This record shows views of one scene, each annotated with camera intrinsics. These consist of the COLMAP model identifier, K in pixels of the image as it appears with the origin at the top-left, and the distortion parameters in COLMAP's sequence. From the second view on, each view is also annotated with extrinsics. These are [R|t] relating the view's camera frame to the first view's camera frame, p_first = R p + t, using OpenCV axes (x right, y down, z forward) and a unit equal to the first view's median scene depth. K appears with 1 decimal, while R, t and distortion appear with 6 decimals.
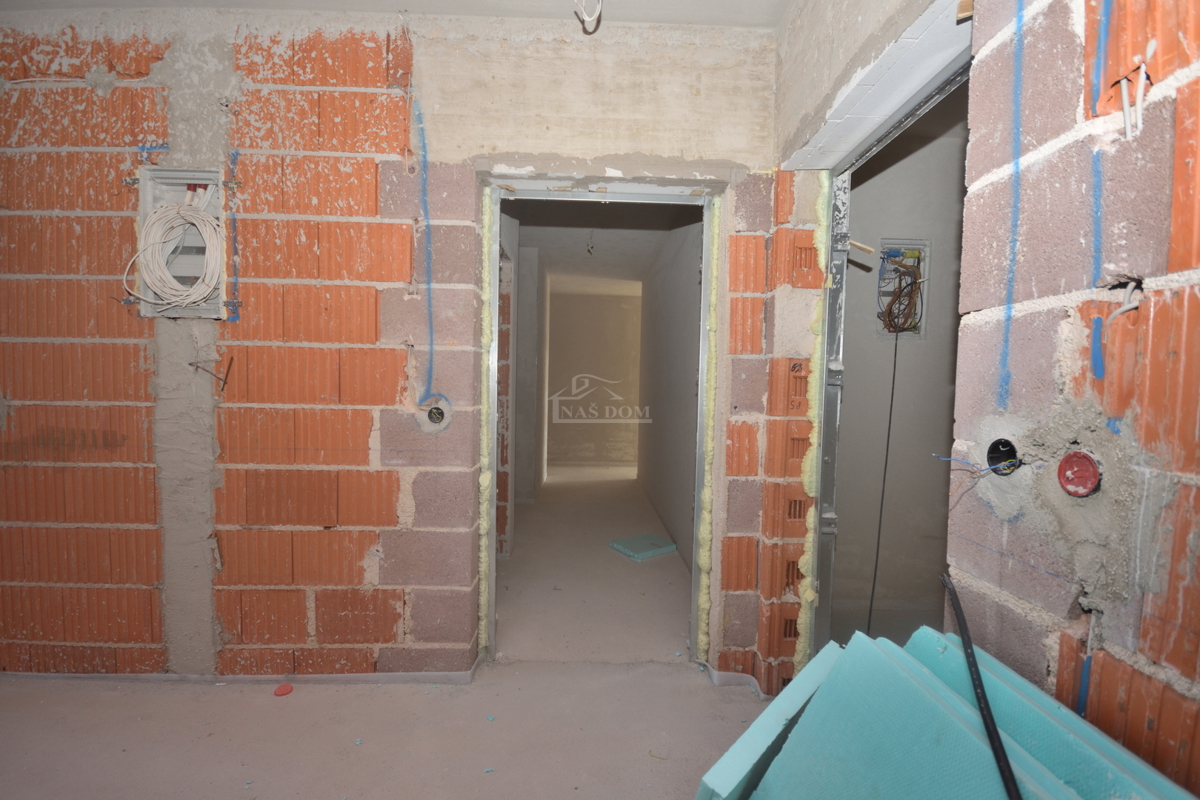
lens RADIAL K [[522.4, 0, 601.2], [0, 522.4, 400.6], [0, 0, 1]] dist [-0.004464, -0.000307]
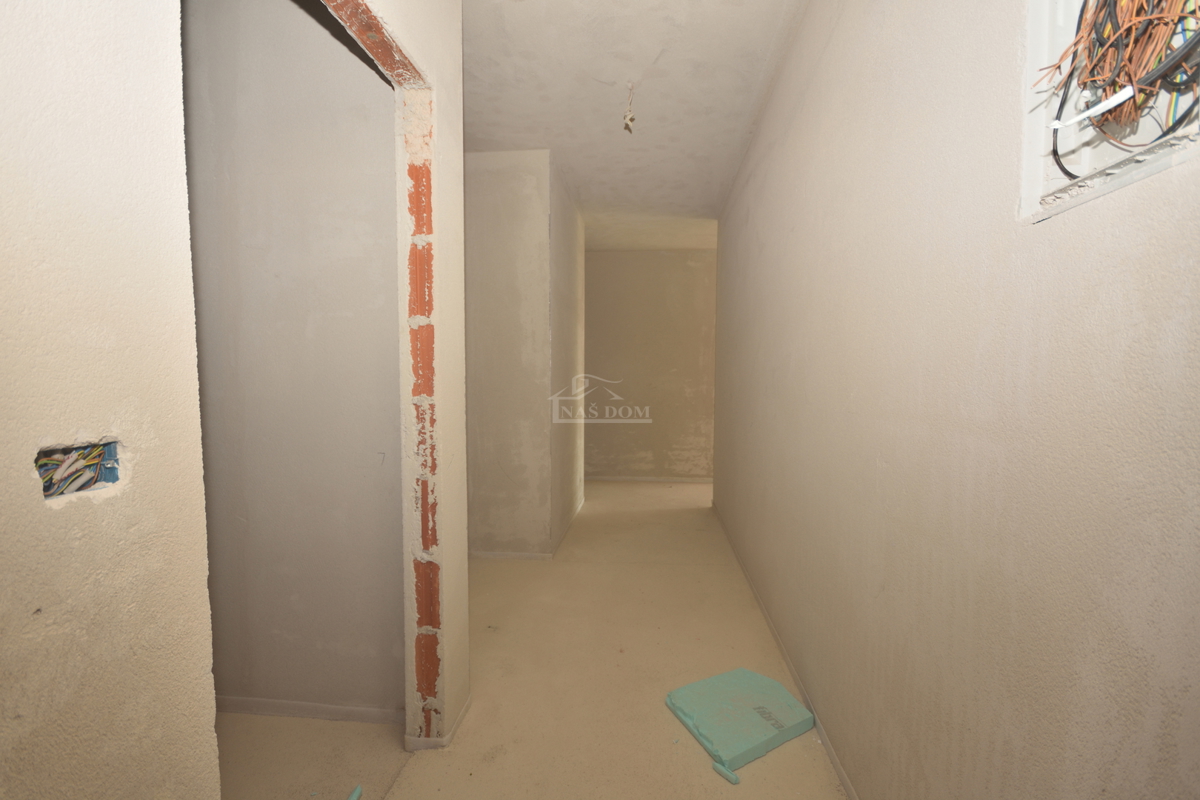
lens RADIAL K [[522.4, 0, 602.2], [0, 522.4, 401.2], [0, 0, 1]] dist [-0.004464, -0.000307]
pose [[0.992133, -0.008620, -0.124890, 0.011693], [0.011000, 0.999771, 0.018377, -0.005880], [0.124703, -0.019606, 0.992000, 0.312284]]
